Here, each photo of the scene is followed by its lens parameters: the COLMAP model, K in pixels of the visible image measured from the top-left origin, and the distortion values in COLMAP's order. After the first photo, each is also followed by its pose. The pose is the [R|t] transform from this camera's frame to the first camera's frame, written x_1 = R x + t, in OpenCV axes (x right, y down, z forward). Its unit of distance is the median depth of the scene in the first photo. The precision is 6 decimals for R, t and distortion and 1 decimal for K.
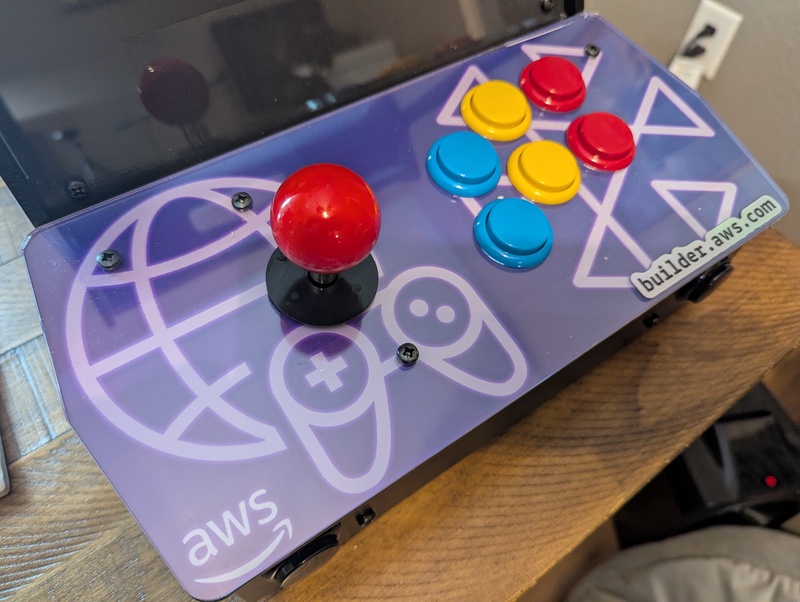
lens RADIAL K [[556.3, 0, 400.0], [0, 556.3, 301.0], [0, 0, 1]] dist [-0.007317, -0.001459]
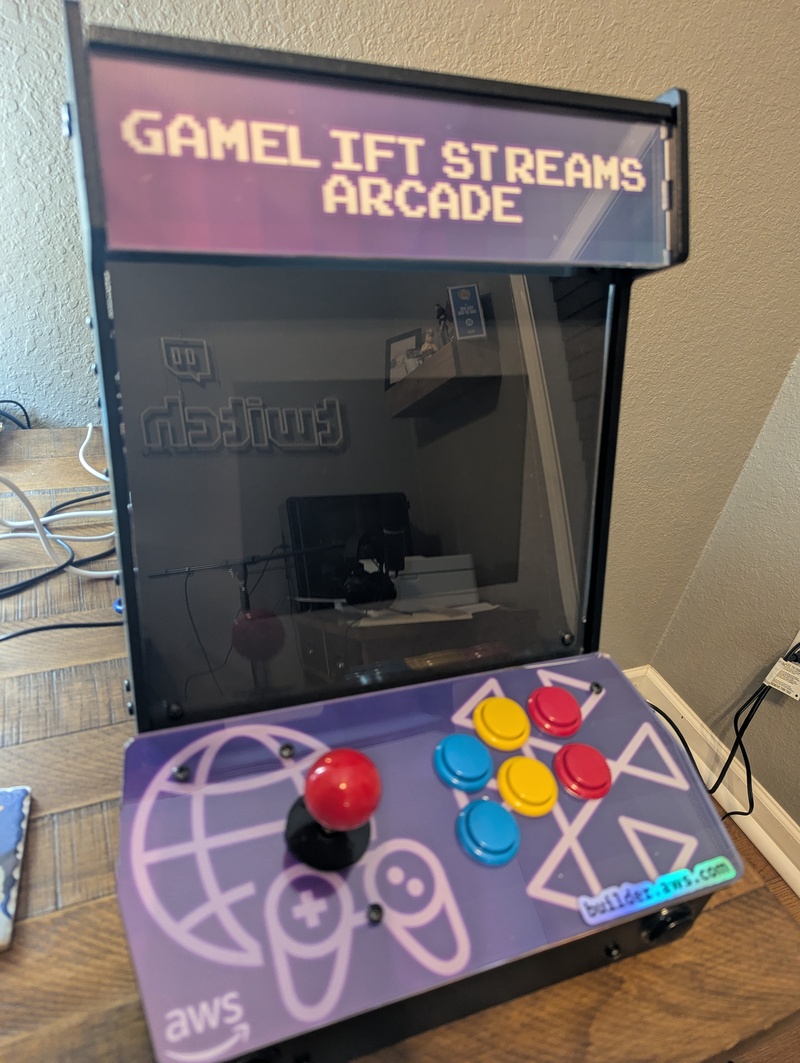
lens RADIAL K [[752.5, 0, 400.0], [0, 752.5, 531.5], [0, 0, 1]] dist [0.053310, -0.043686]
pose [[0.966178, 0.220176, -0.134252, 0.089712], [-0.254950, 0.893783, -0.368988, -0.044688], [0.038750, 0.390736, 0.919687, -0.750870]]
